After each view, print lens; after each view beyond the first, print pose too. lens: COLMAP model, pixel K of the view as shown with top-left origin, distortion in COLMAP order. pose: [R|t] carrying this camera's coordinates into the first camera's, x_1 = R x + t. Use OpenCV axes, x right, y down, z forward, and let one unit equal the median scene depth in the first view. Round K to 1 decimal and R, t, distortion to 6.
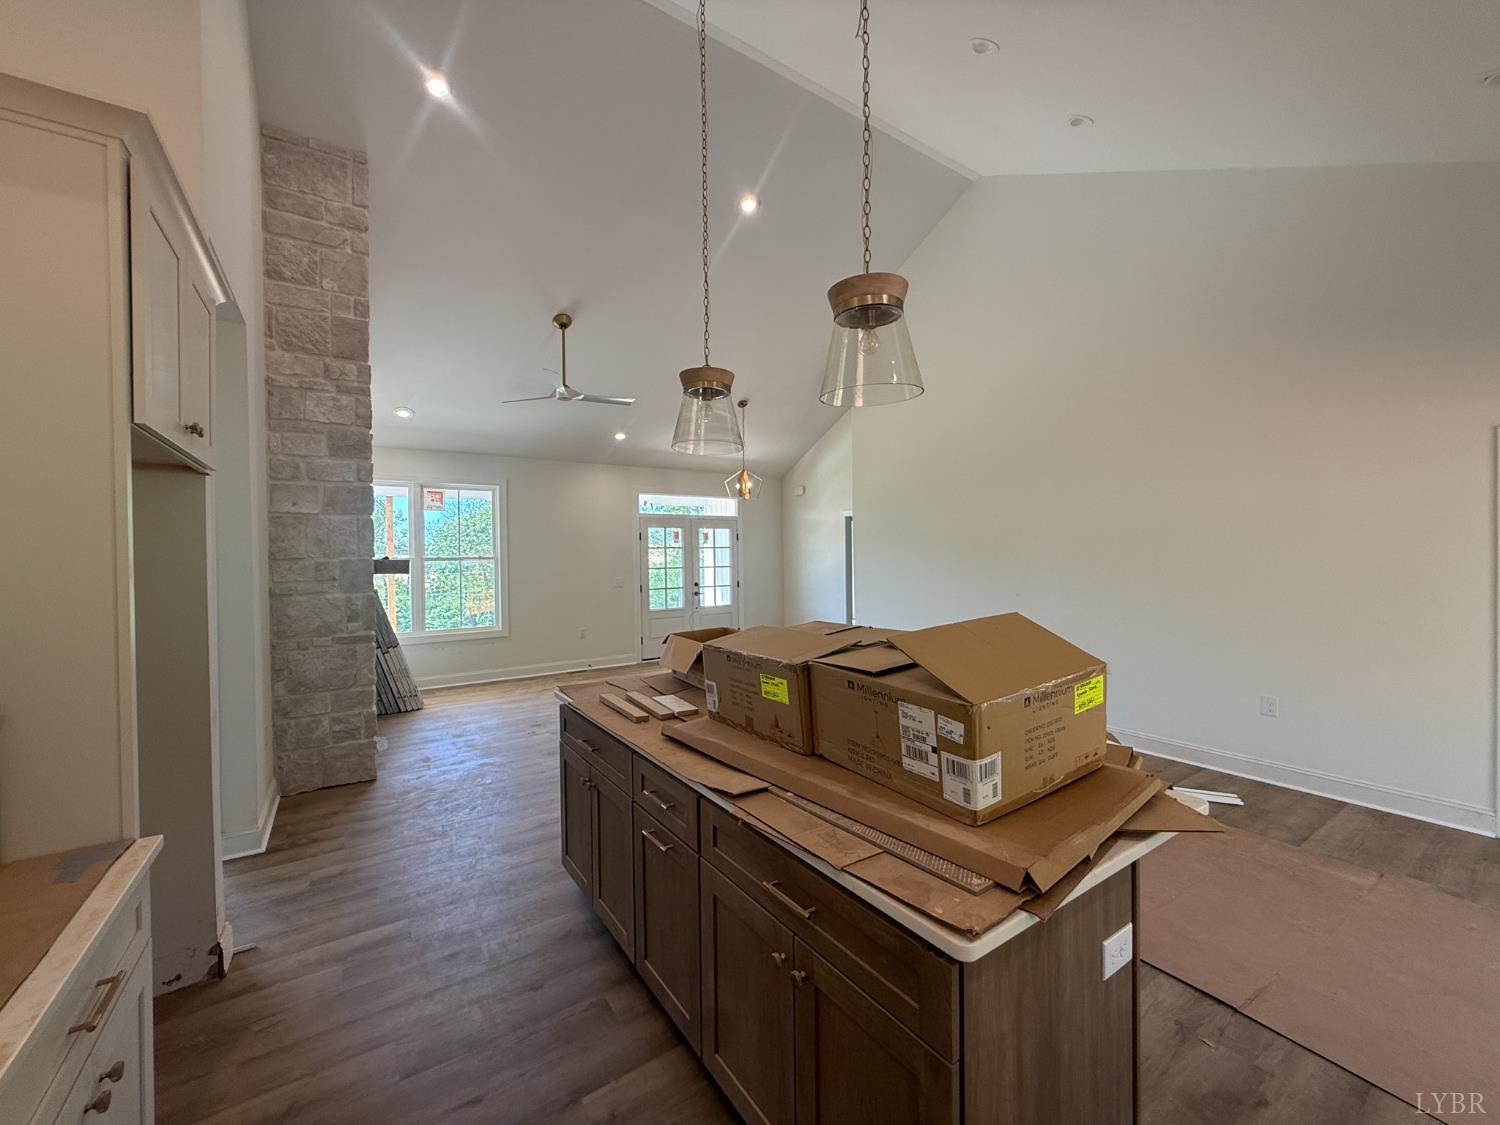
lens RADIAL K [[600.6, 0, 747.4], [0, 600.6, 560.6], [0, 0, 1]] dist [0.008724, -0.002434]
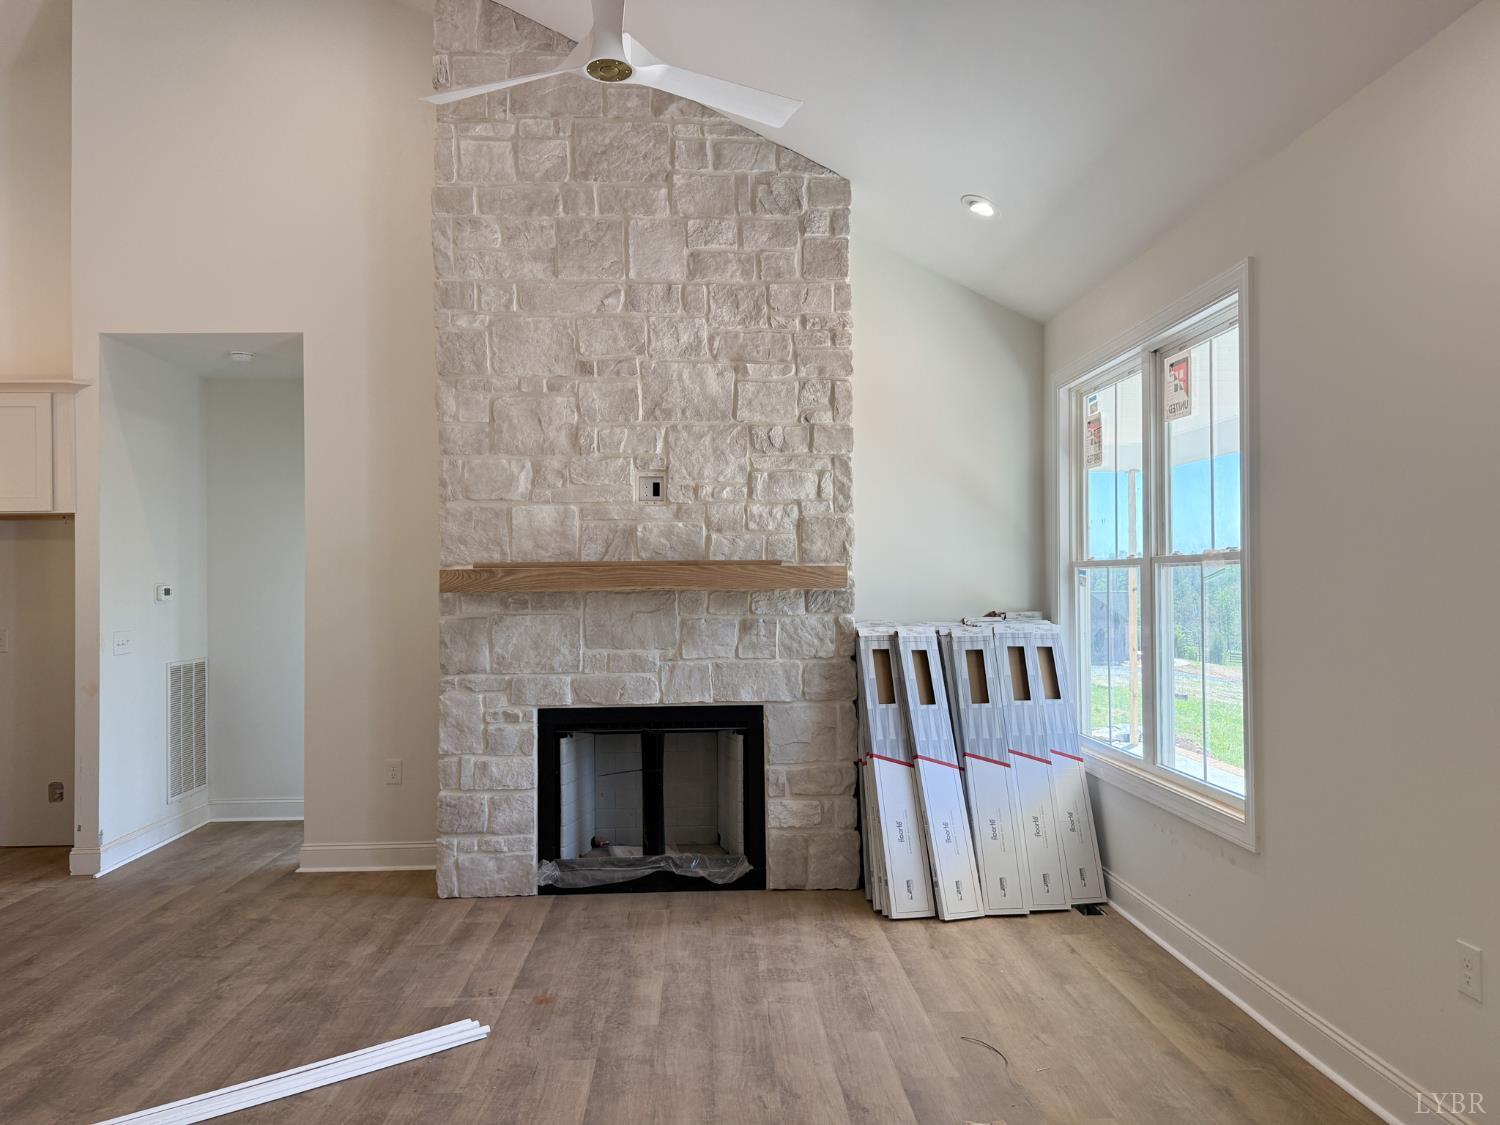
lens RADIAL K [[1054.3, 0, 747.2], [0, 1054.3, 569.9], [0, 0, 1]] dist [0.060842, -0.075728]
pose [[-0.524431, 0.007988, -0.851415, 0.121980], [0.008544, 0.999955, 0.004119, -0.001732], [0.851410, -0.005114, -0.524476, 1.127247]]
